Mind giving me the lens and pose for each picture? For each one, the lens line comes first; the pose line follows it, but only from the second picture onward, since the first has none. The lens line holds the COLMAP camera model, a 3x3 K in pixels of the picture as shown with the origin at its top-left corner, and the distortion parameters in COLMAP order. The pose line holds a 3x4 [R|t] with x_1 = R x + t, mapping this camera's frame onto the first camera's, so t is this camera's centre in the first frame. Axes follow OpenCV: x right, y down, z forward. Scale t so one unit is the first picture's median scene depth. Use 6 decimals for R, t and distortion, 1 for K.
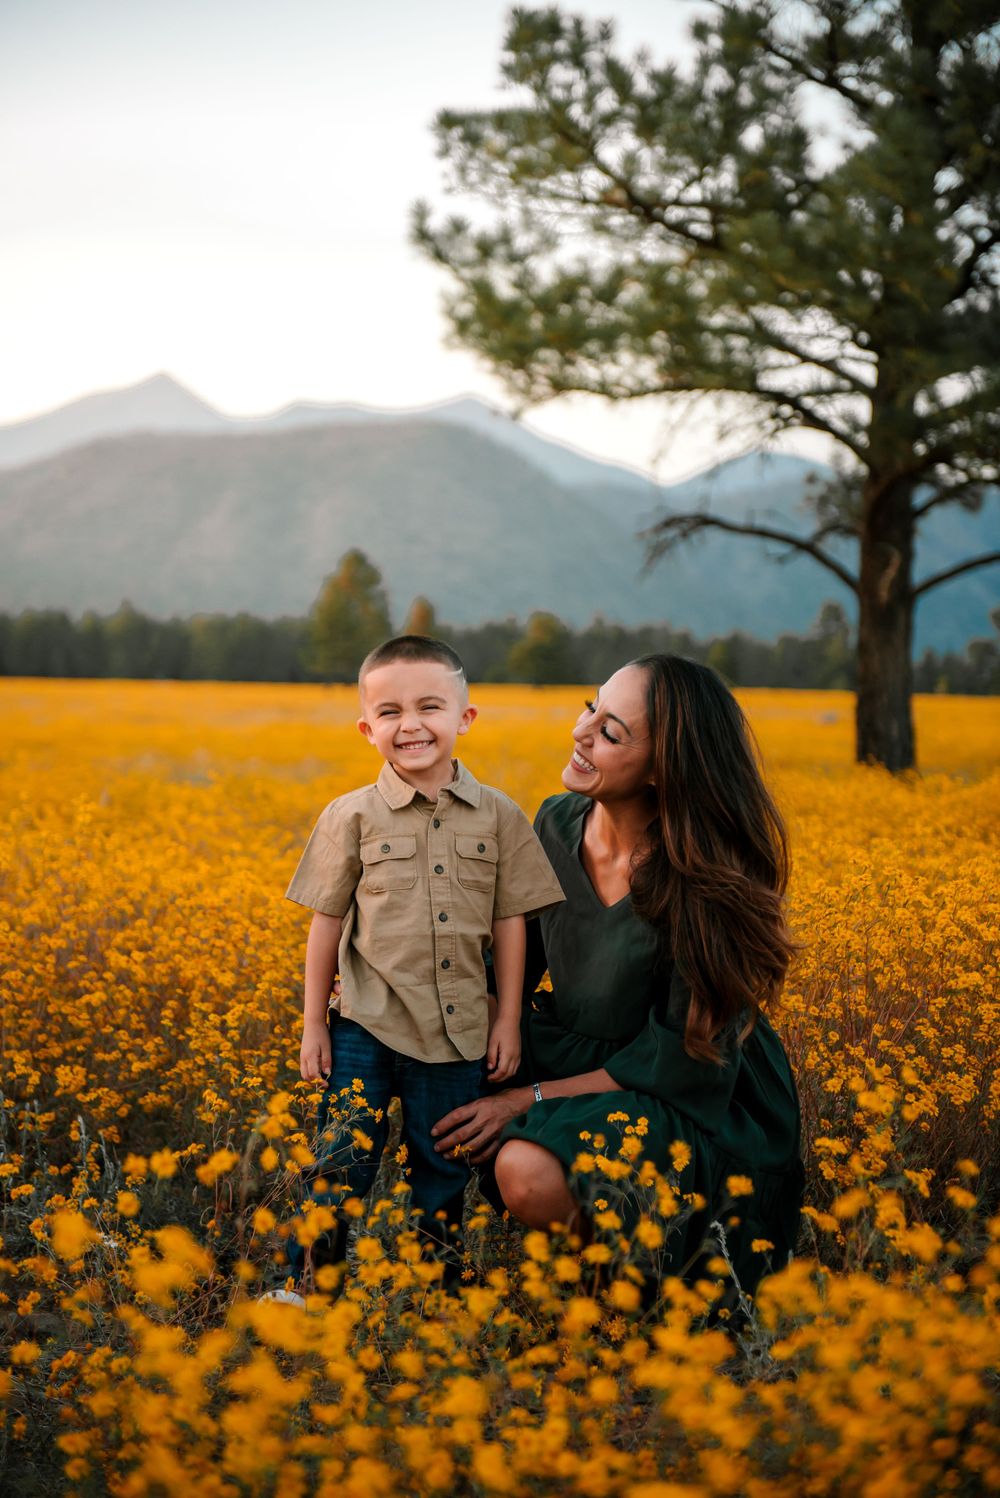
lens RADIAL K [[2686.5, 0, 500.0], [0, 2686.5, 749.0], [0, 0, 1]] dist [0.159937, 0.005913]
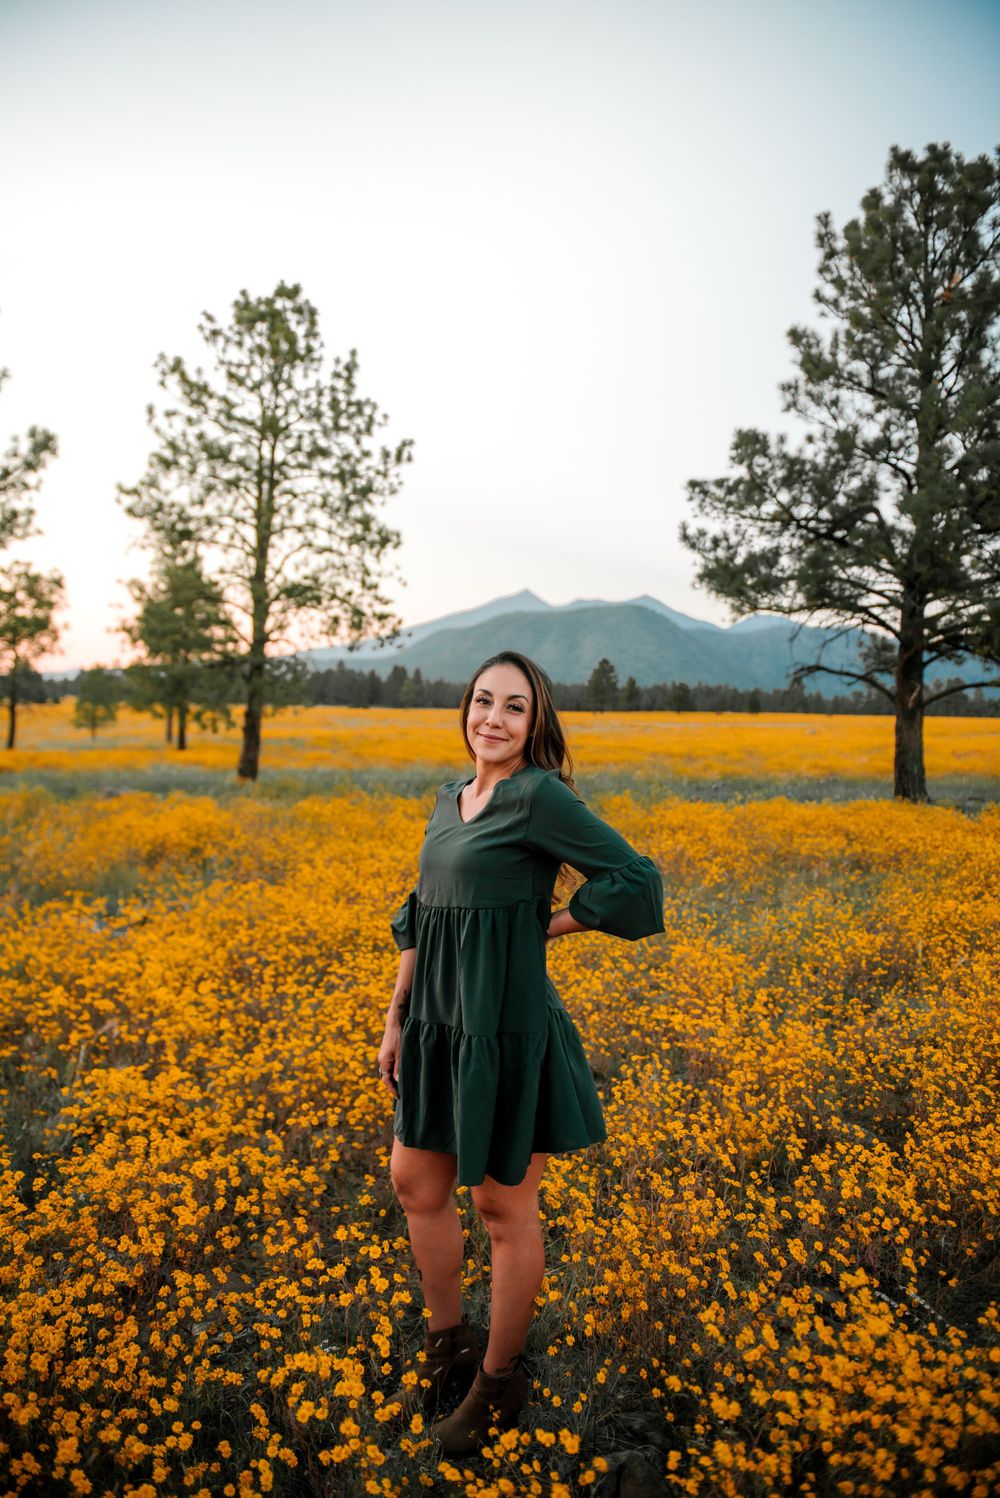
lens RADIAL K [[1021.3, 0, 500.0], [0, 1021.3, 749.0], [0, 0, 1]] dist [-0.040283, -0.001196]
pose [[0.989555, -0.001008, -0.144155, -0.057968], [0.003996, 0.999783, 0.020437, -0.040012], [0.144103, -0.020800, 0.989344, 0.180267]]
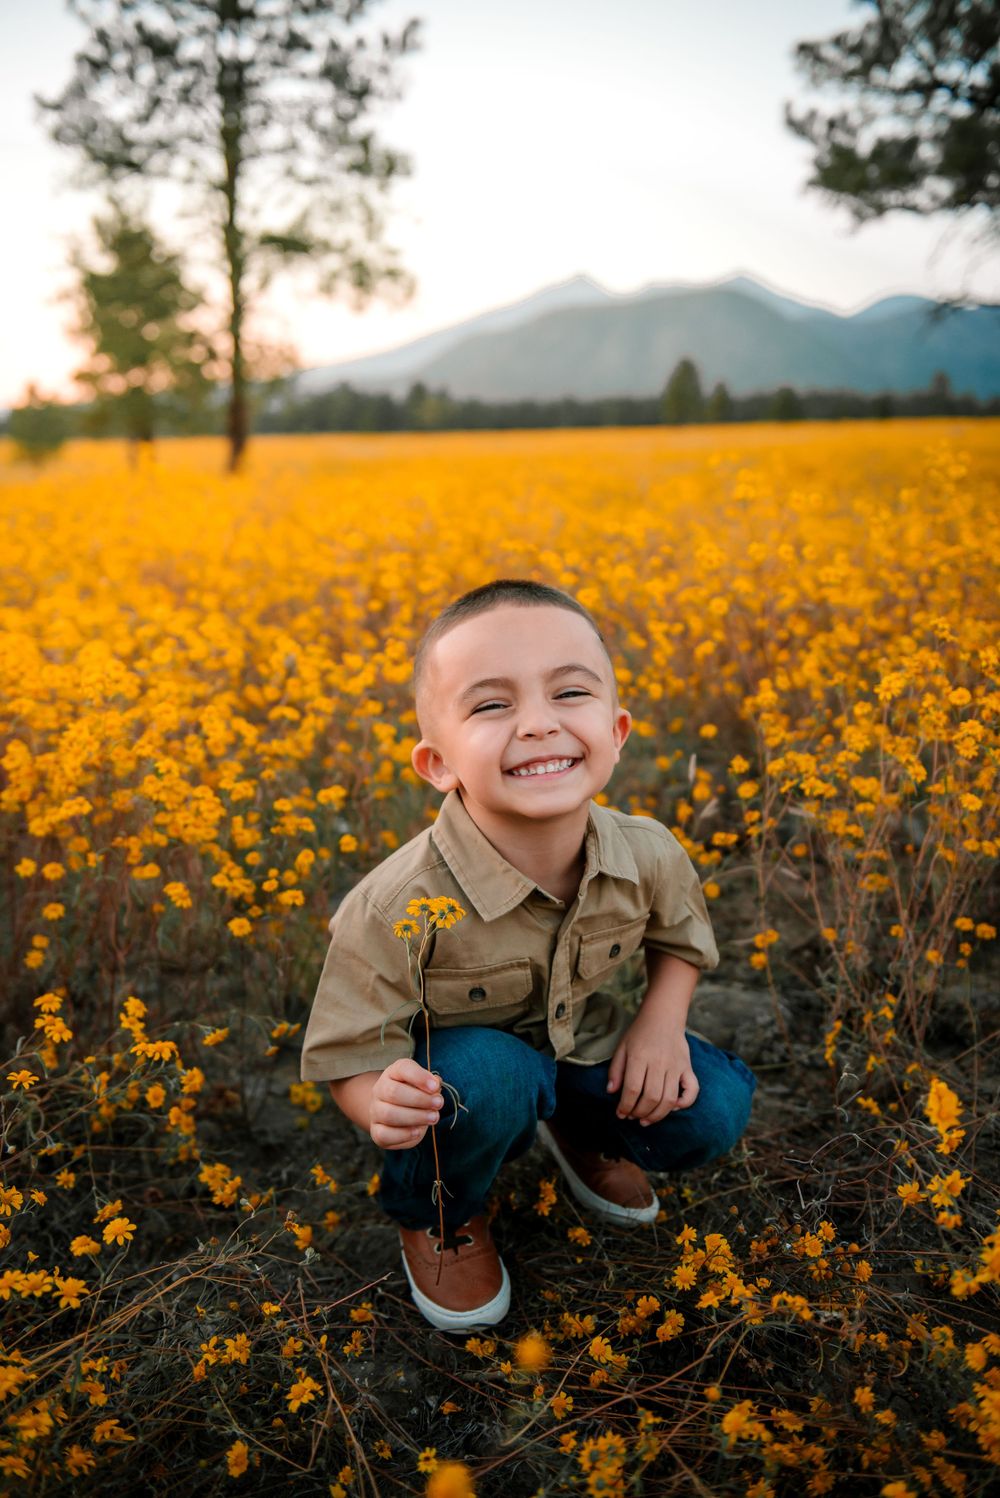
lens RADIAL K [[1280.4, 0, 500.0], [0, 1280.4, 749.0], [0, 0, 1]] dist [-0.002927, -0.006831]
pose [[0.982263, -0.001060, -0.187508, -0.055963], [0.041272, 0.976683, 0.210680, 0.006505], [0.182912, -0.214682, 0.959403, 0.163734]]
